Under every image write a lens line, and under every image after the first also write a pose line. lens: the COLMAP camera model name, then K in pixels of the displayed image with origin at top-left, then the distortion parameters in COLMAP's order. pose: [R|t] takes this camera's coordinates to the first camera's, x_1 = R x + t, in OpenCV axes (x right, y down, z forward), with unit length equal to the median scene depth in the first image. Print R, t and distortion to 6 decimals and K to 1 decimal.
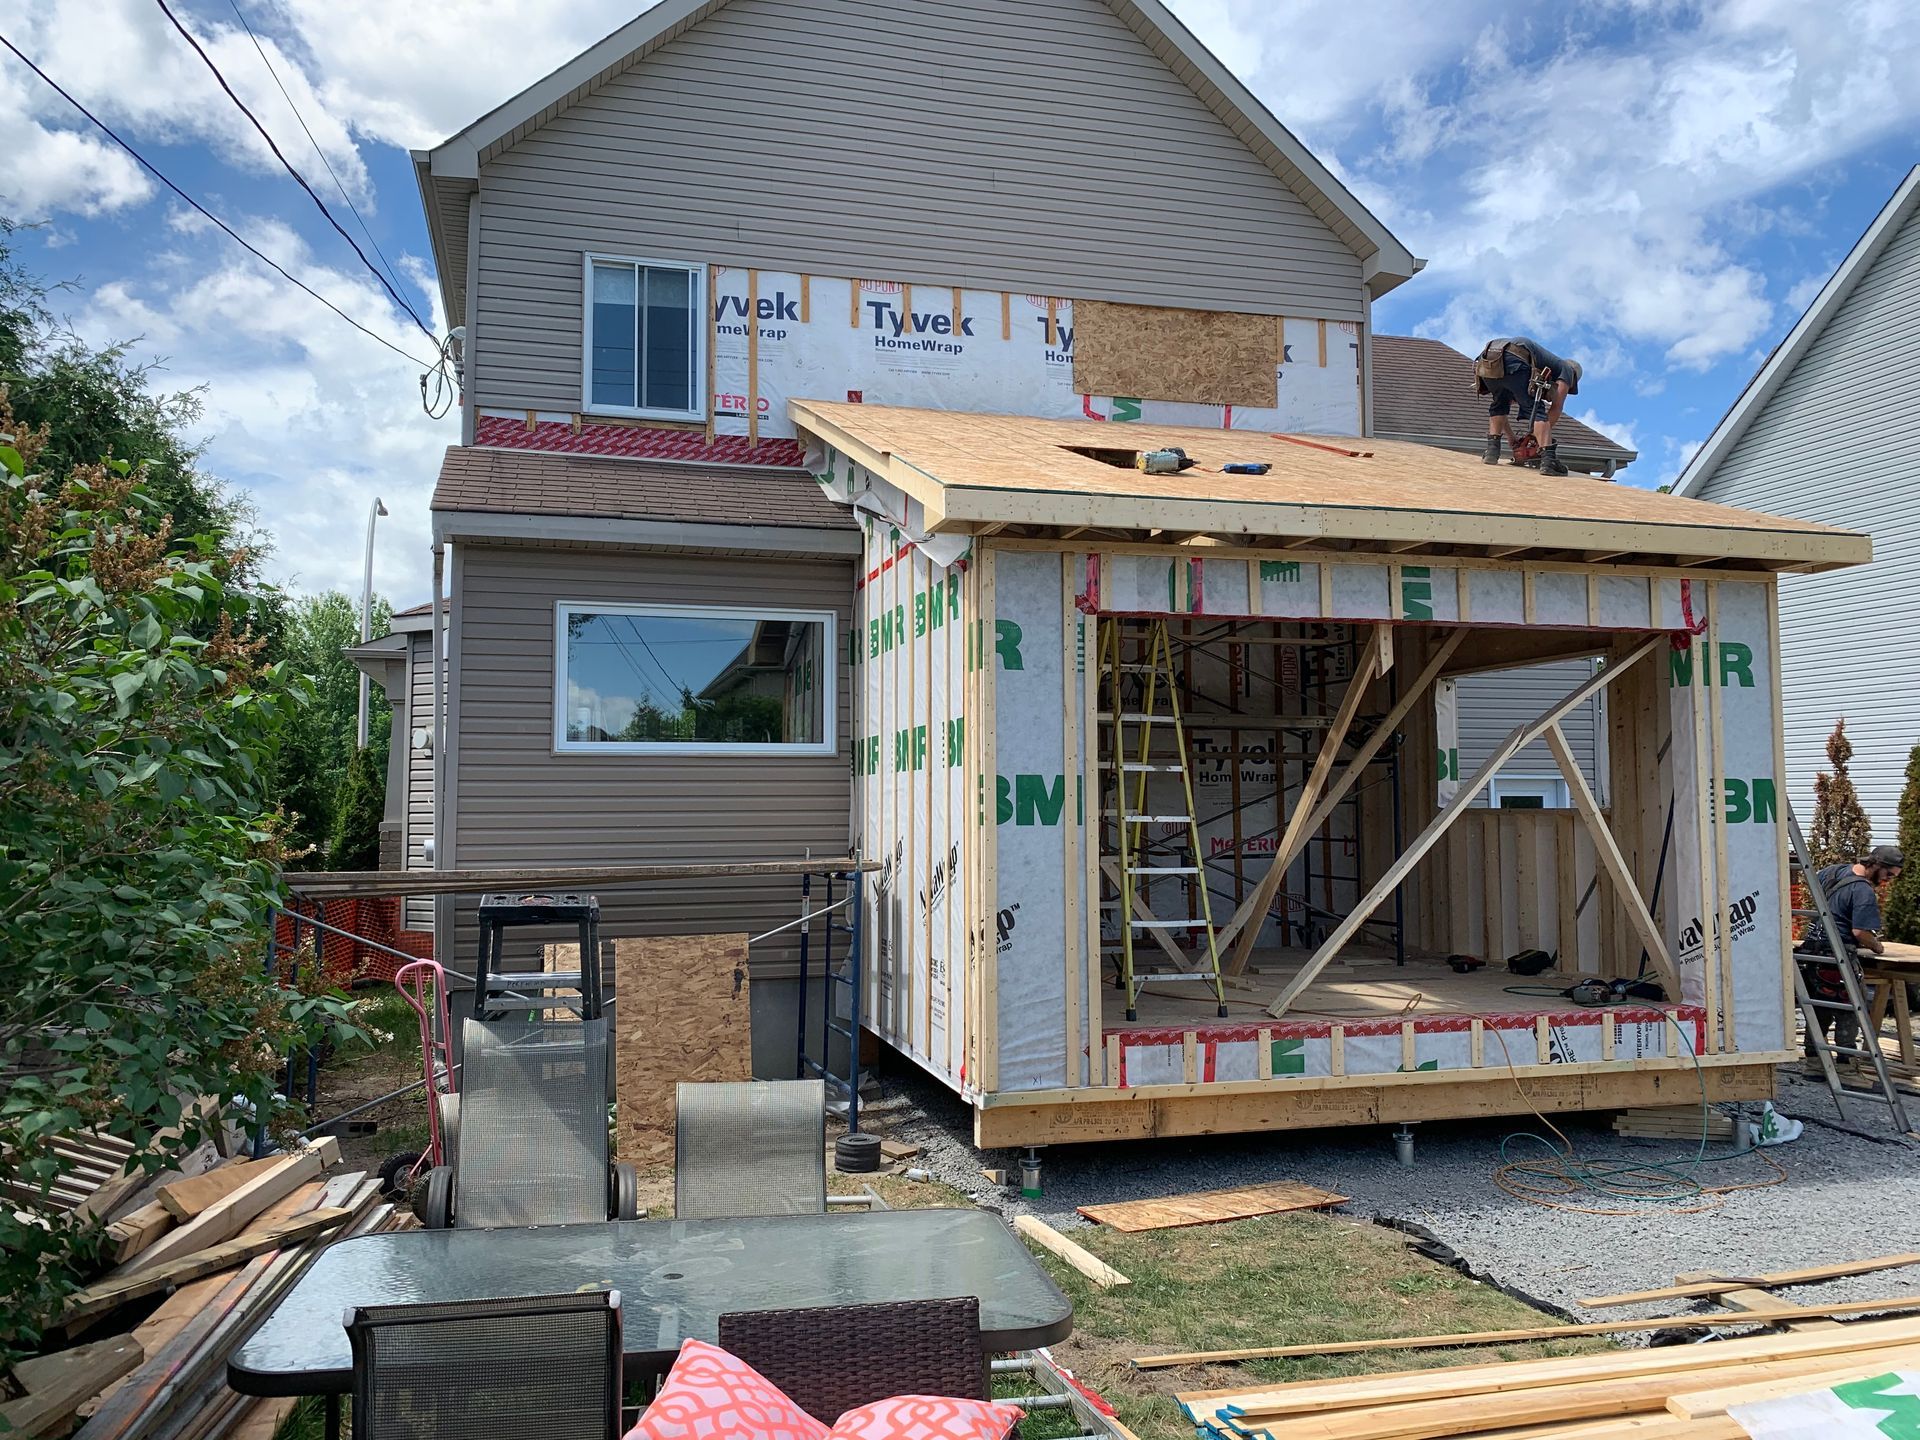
lens RADIAL K [[1431.0, 0, 960.0], [0, 1431.0, 720.0], [0, 0, 1]] dist [0.011019, -0.004308]
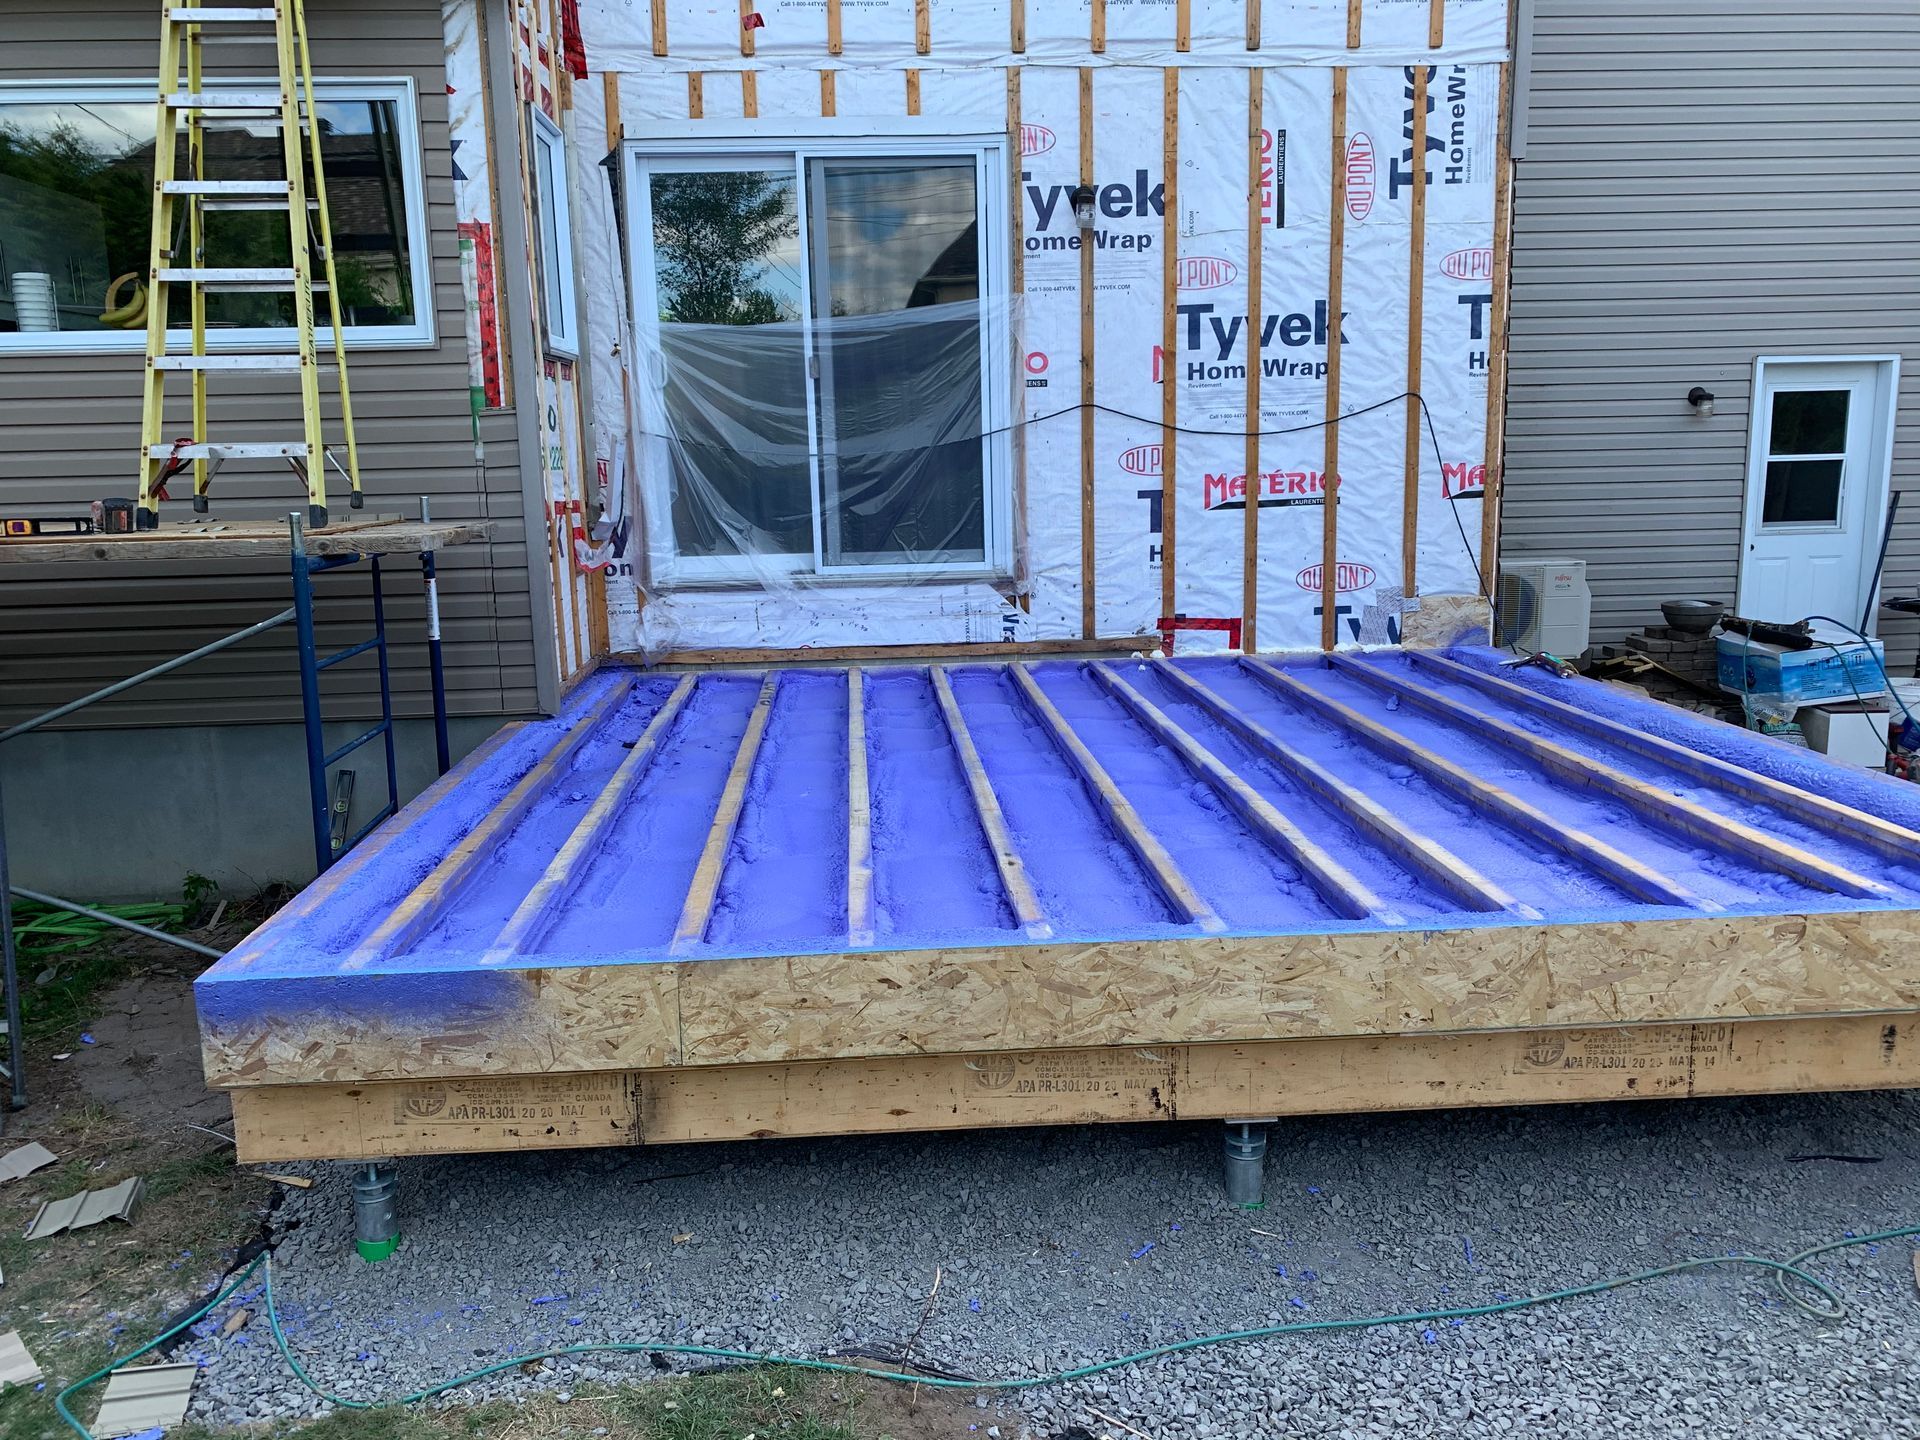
lens RADIAL K [[1431.0, 0, 960.0], [0, 1431.0, 720.0], [0, 0, 1]] dist [0.011019, -0.004308]
pose [[0.978397, 0.015724, -0.206135, 0.305035], [0.036659, 0.968106, 0.247843, 0.043909], [0.203457, -0.250045, 0.946616, 0.569345]]
